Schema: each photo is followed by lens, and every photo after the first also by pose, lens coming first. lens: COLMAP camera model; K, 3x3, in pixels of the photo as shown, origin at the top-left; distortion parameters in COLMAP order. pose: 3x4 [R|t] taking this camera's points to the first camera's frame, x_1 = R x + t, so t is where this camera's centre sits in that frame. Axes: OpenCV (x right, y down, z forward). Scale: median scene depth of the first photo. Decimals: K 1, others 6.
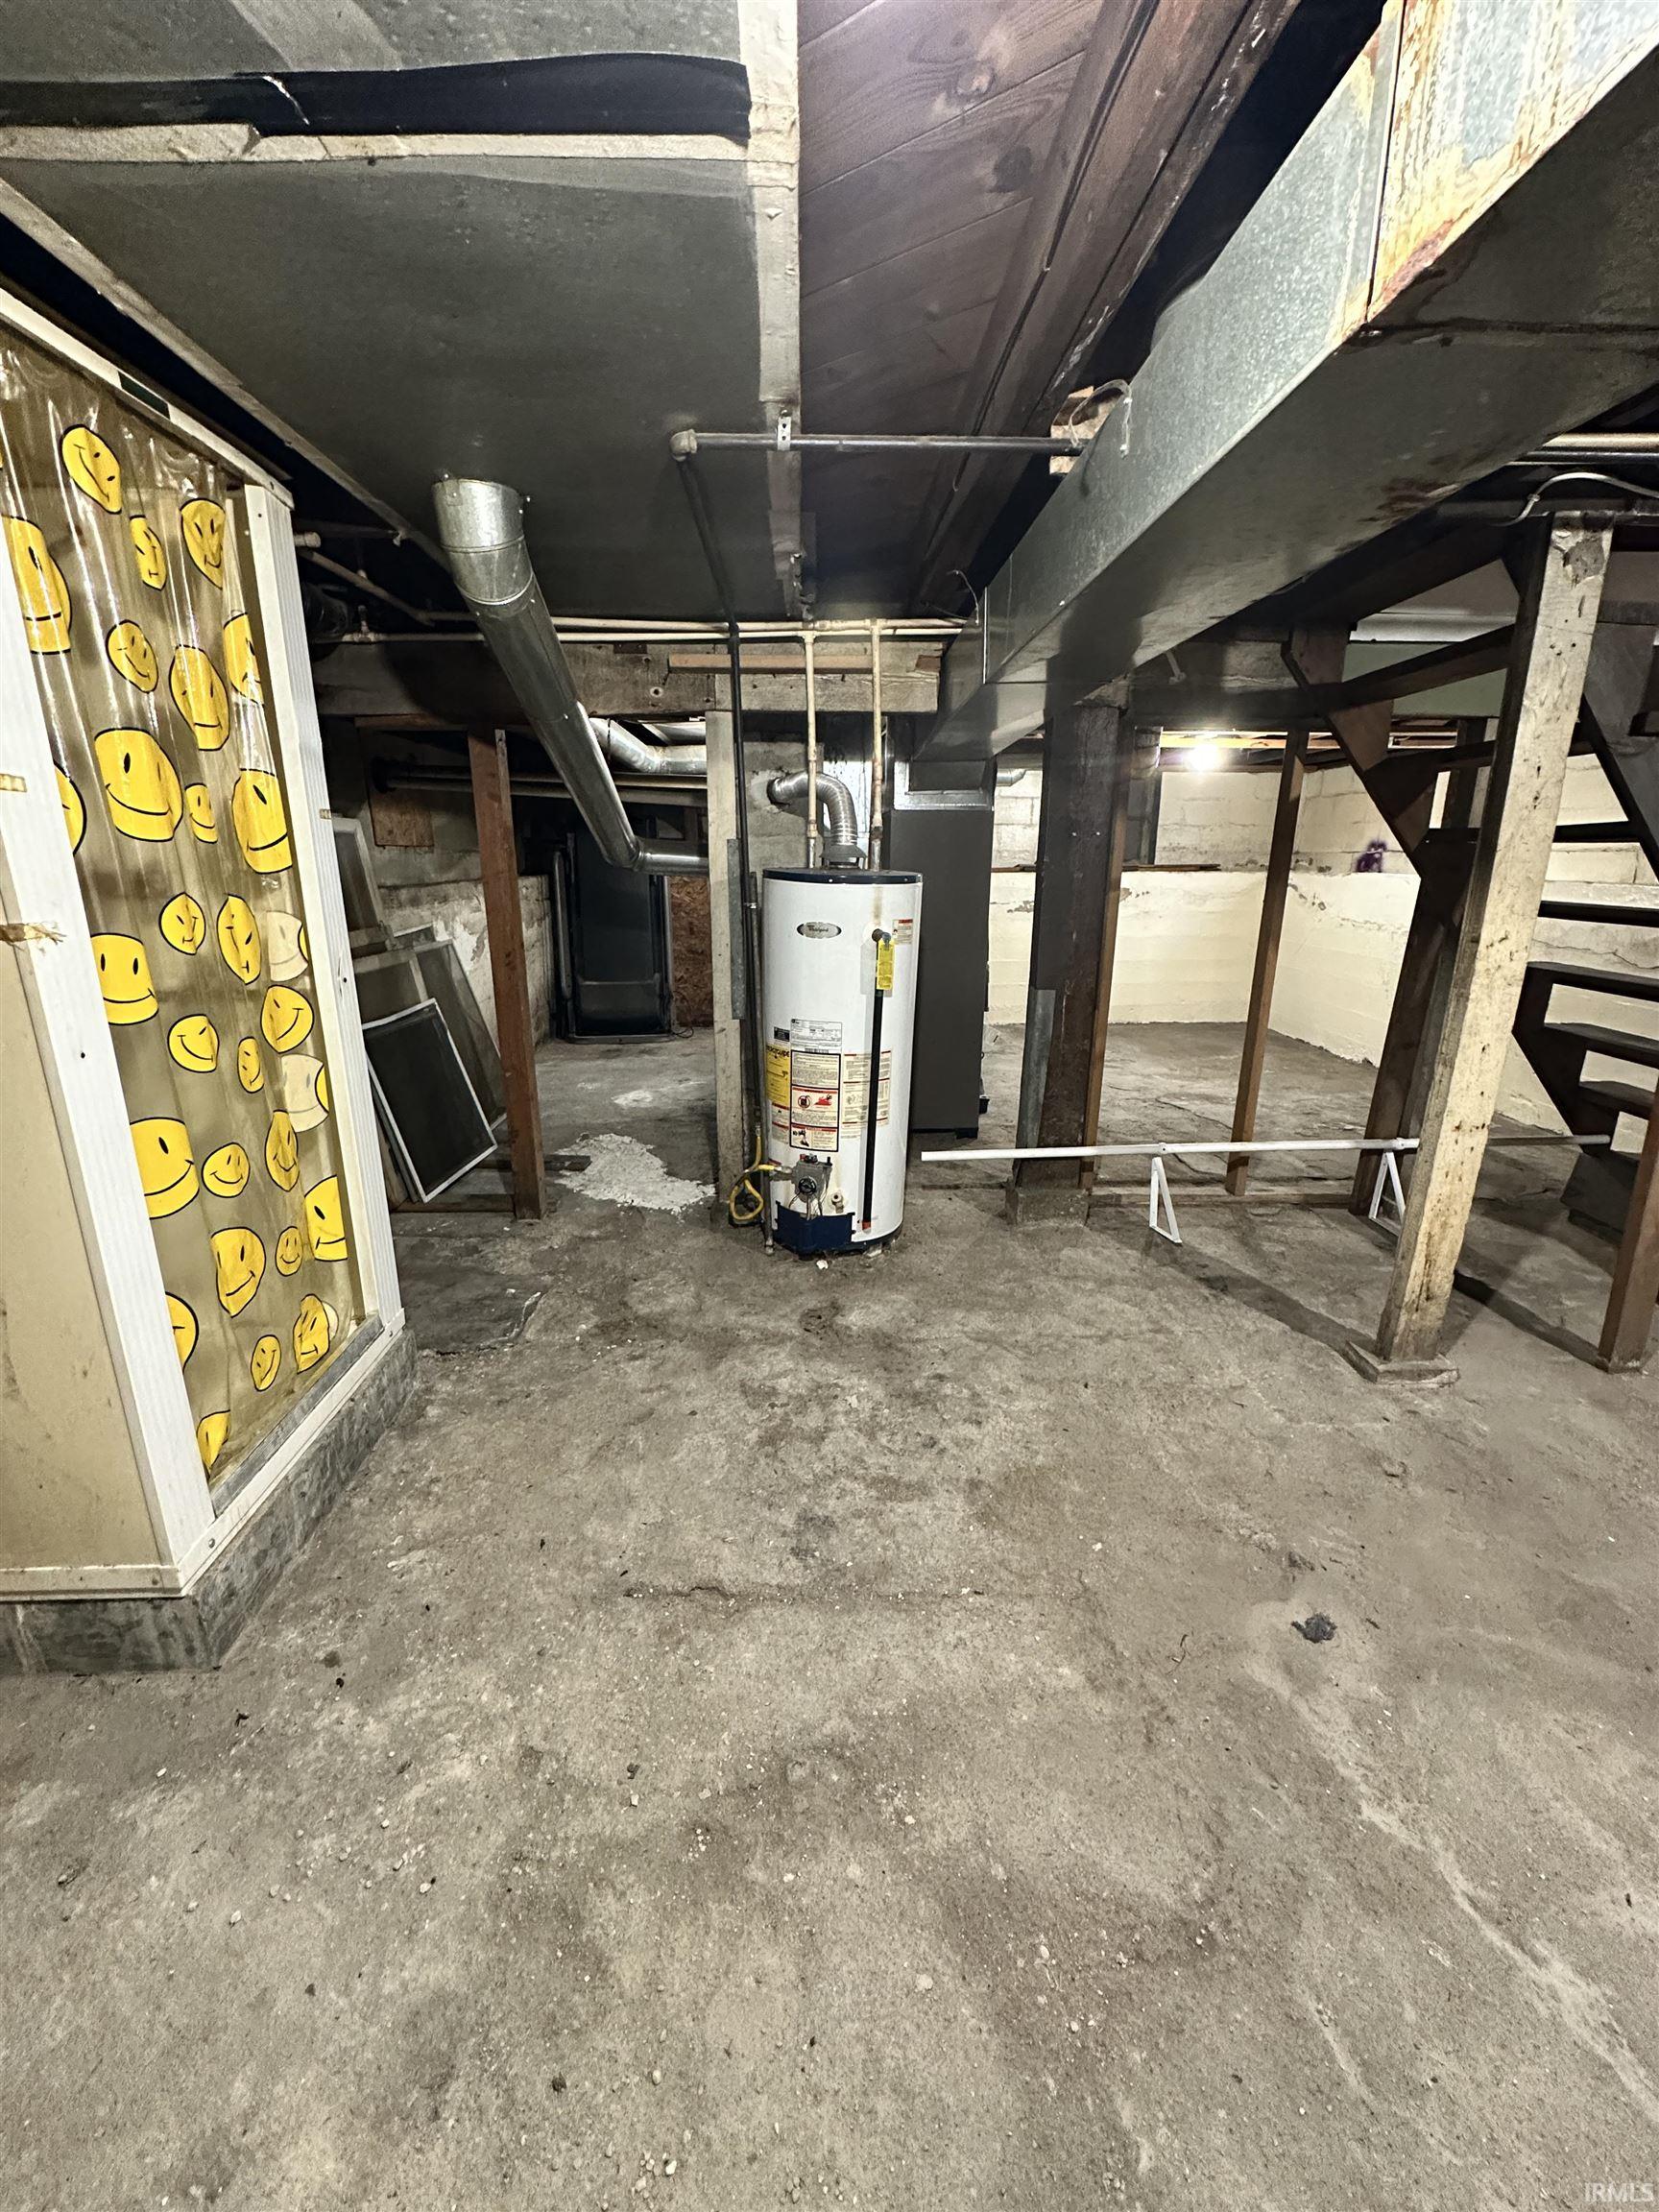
lens RADIAL K [[884.4, 0, 829.1], [0, 884.4, 1107.8], [0, 0, 1]] dist [-0.001932, 0.000302]
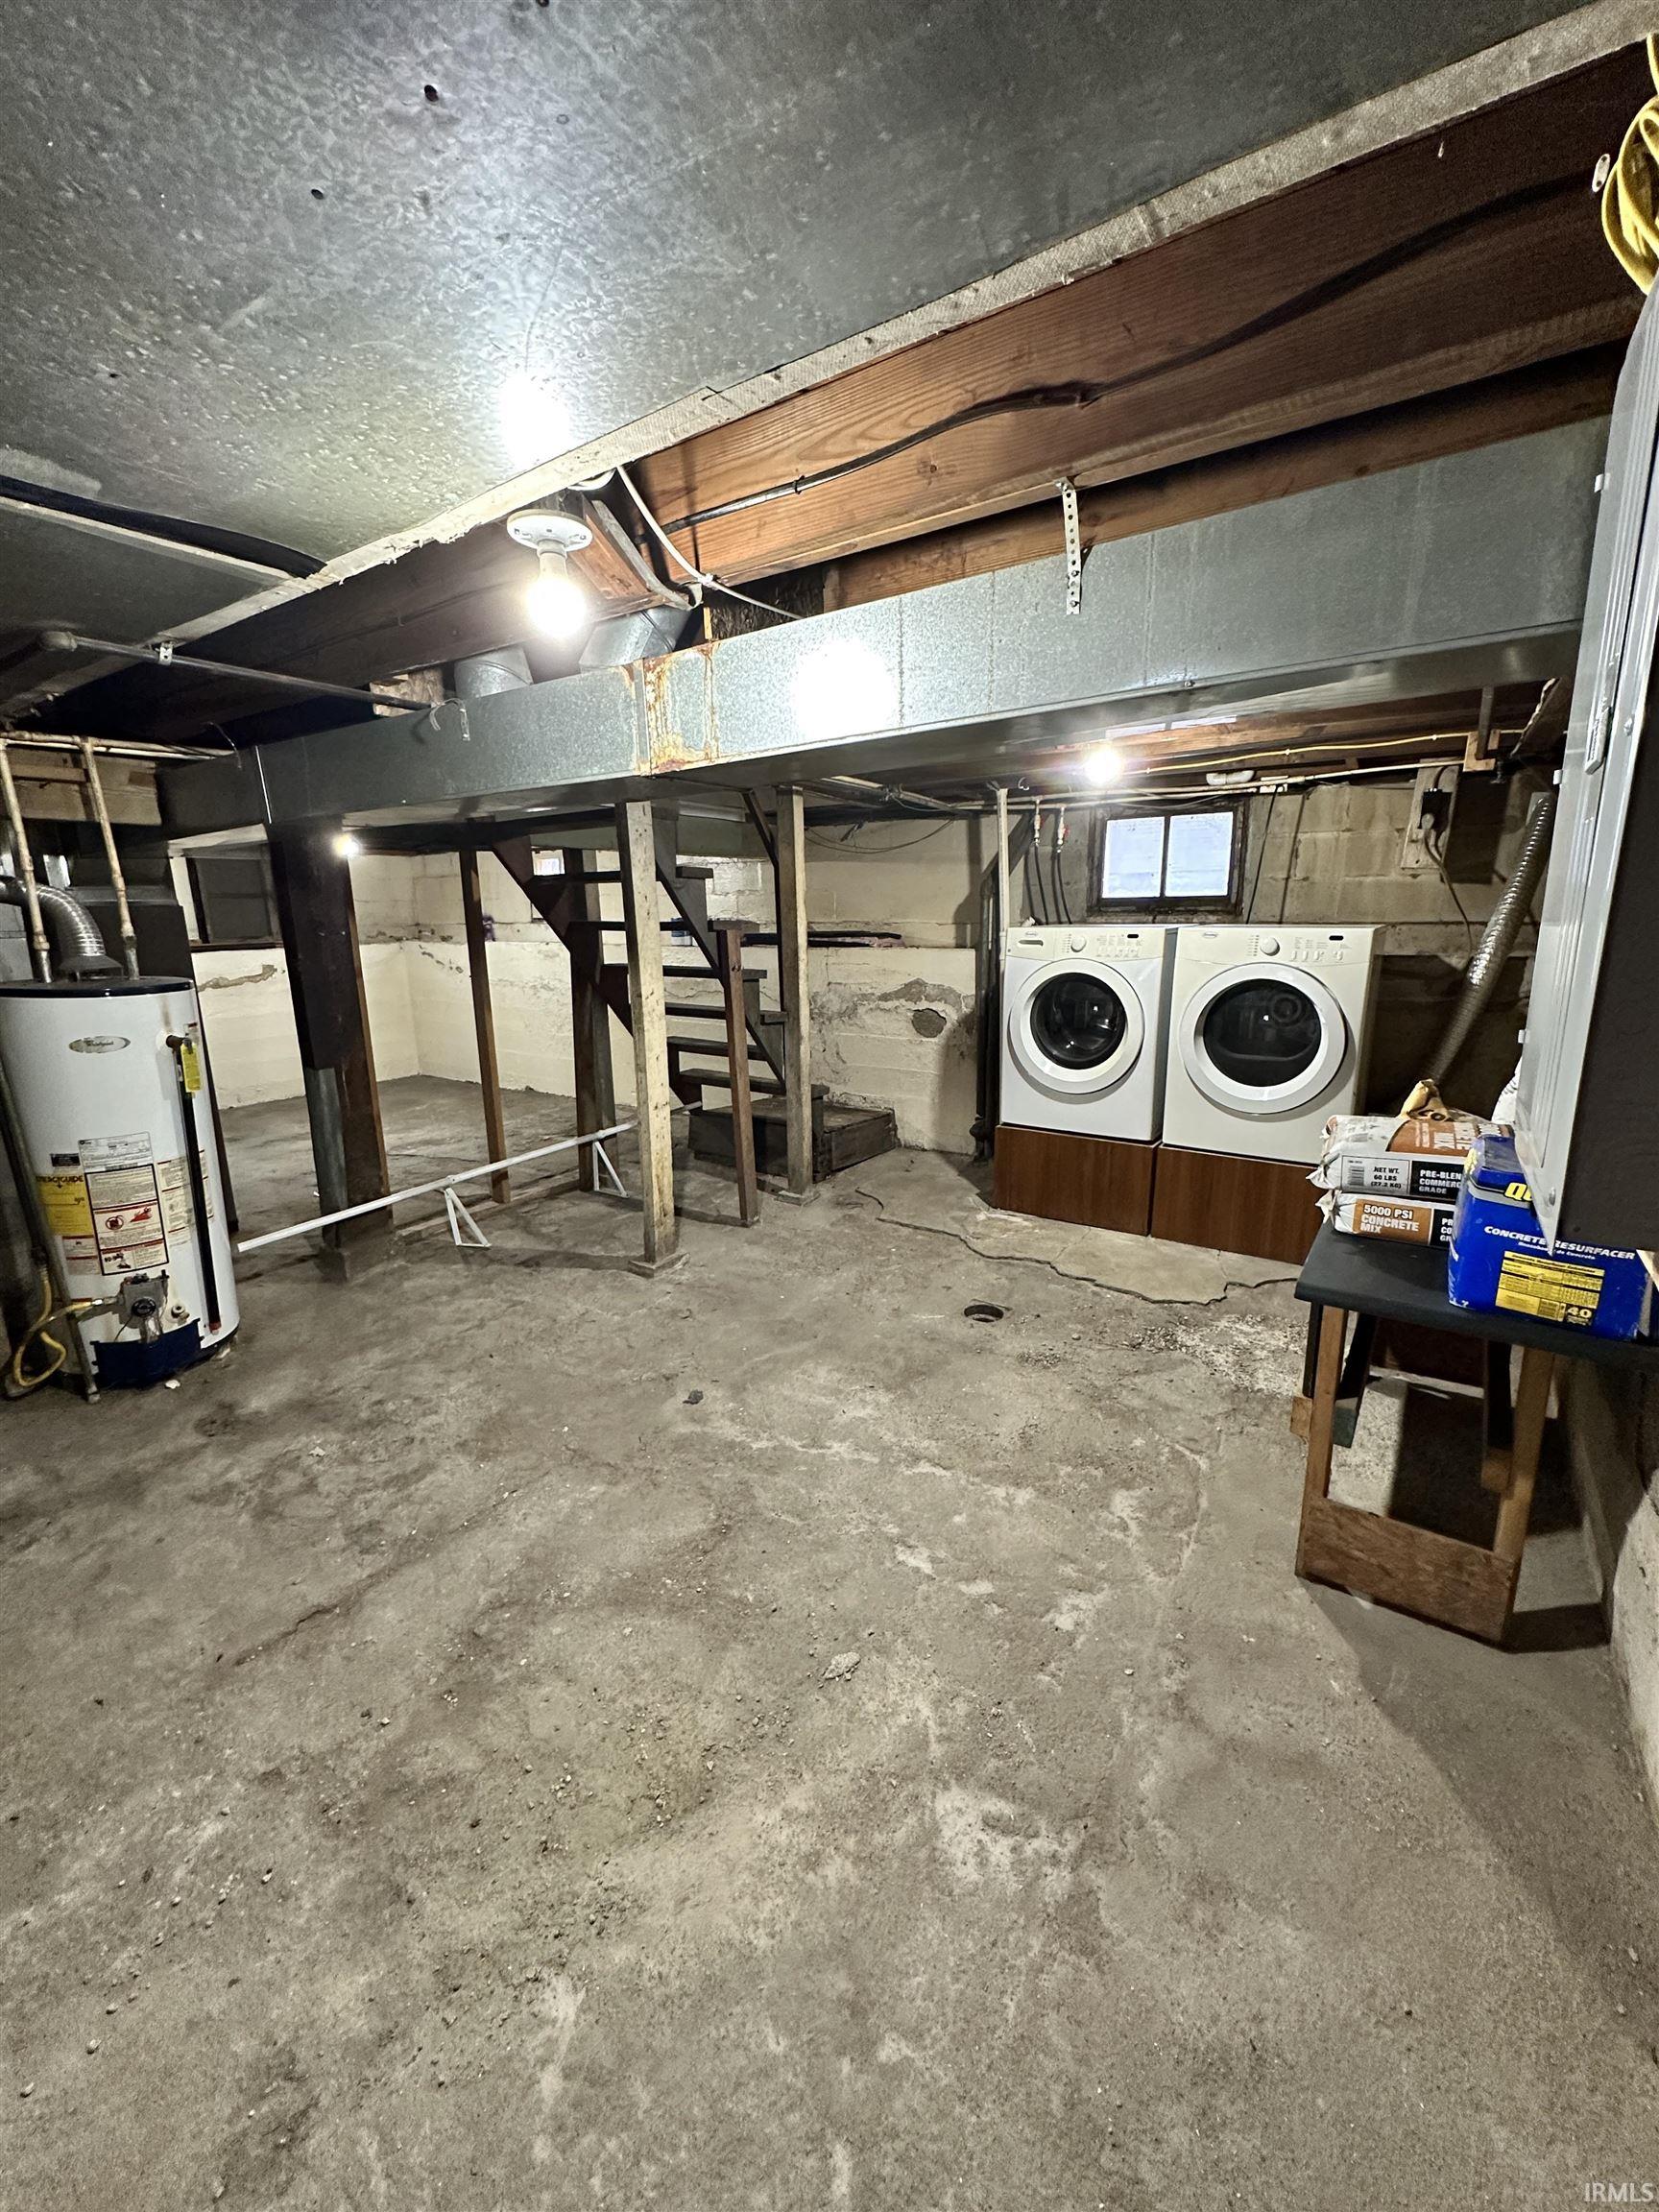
lens RADIAL K [[884.4, 0, 829.1], [0, 884.4, 1107.8], [0, 0, 1]] dist [-0.001932, 0.000302]
pose [[0.574367, -0.194300, 0.795204, -0.316243], [0.242079, 0.968290, 0.061741, 0.000313], [-0.781985, 0.157040, 0.603190, -0.188248]]
